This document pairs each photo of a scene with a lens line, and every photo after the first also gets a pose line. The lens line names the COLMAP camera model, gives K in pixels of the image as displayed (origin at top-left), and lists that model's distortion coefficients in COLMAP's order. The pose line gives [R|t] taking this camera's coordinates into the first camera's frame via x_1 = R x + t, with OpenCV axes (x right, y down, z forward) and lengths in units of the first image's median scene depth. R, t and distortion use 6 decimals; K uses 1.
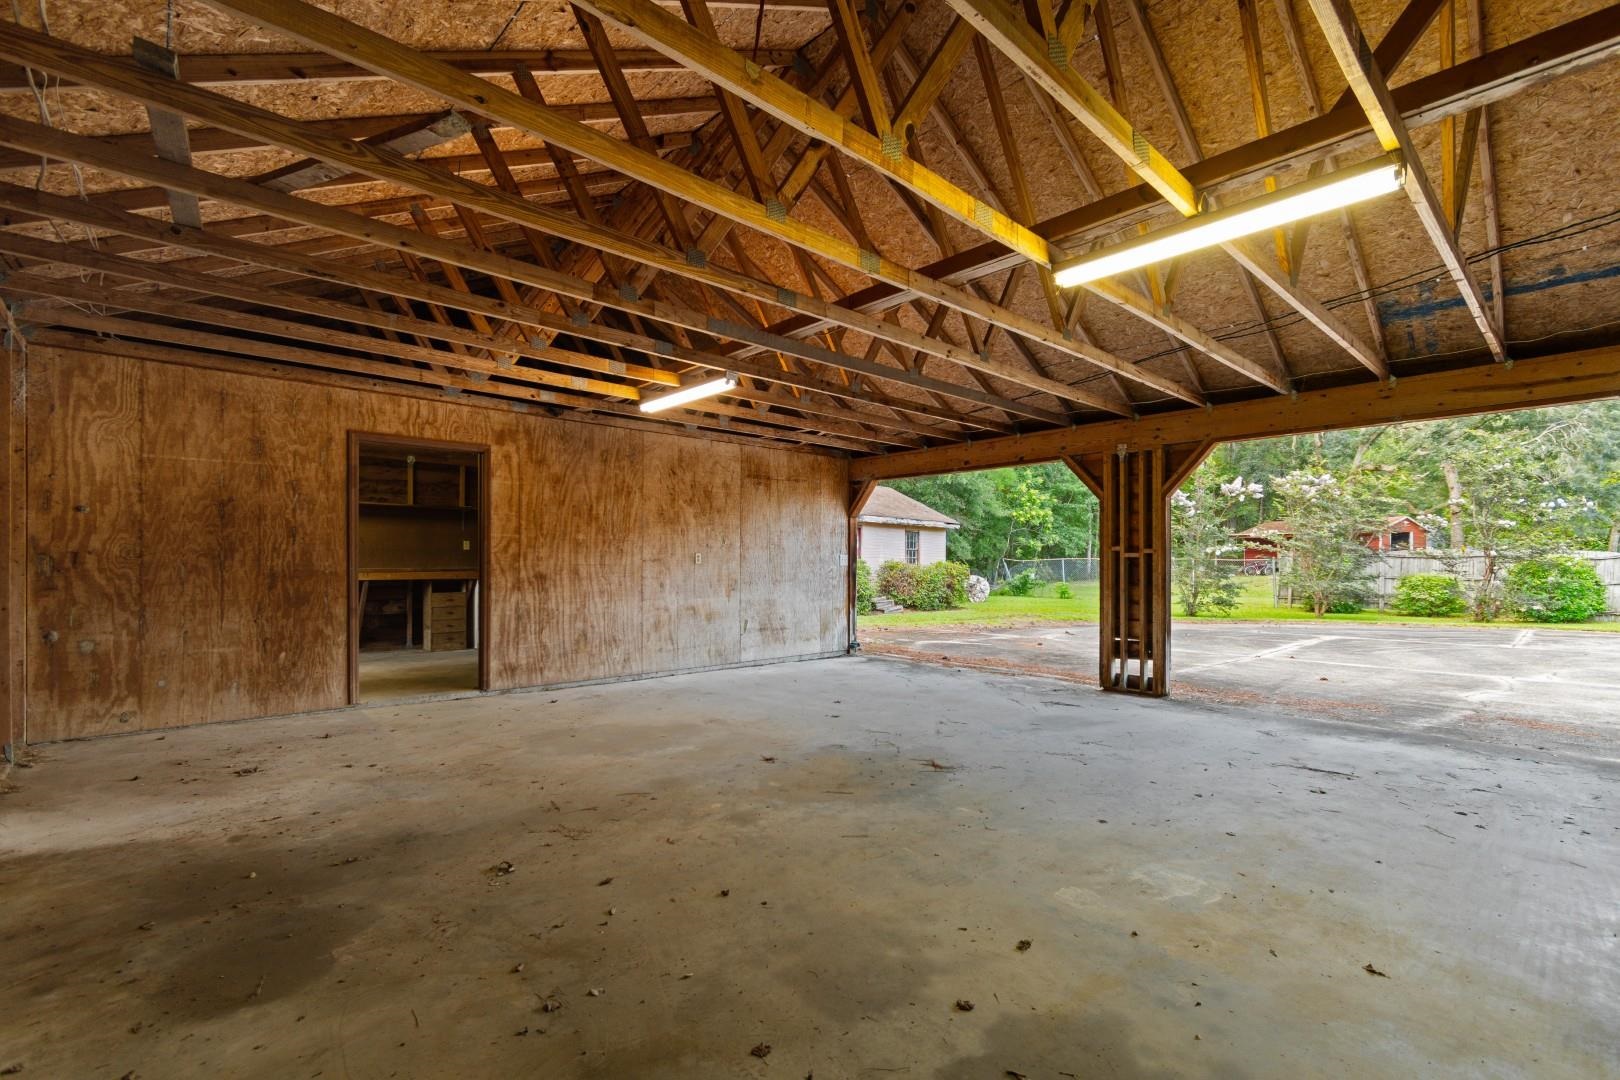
lens RADIAL K [[766.4, 0, 808.6], [0, 766.4, 547.0], [0, 0, 1]] dist [-0.000560, -0.000010]
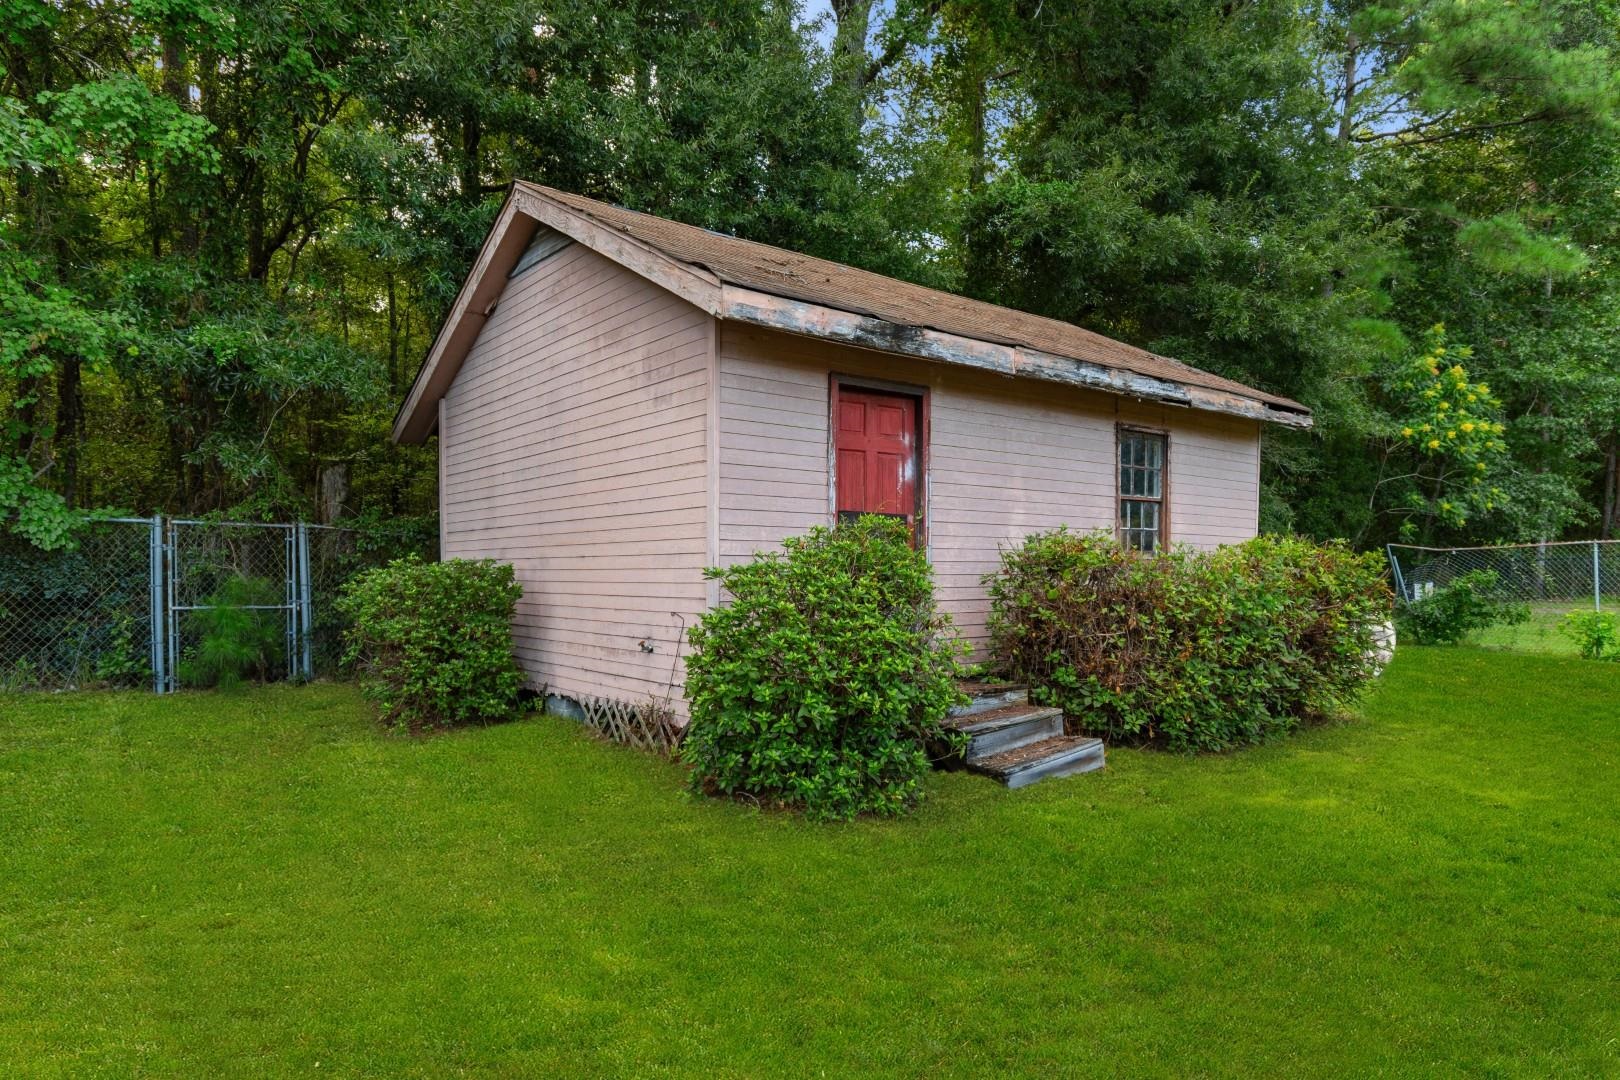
lens RADIAL K [[1061.5, 0, 810.4], [0, 1061.5, 547.5], [0, 0, 1]] dist [0.002115, 0.000316]
pose [[0.988266, -0.002268, -0.152723, 0.081067], [0.002513, 0.999996, 0.001412, 0.021057], [0.152719, -0.001780, 0.988268, 0.646753]]
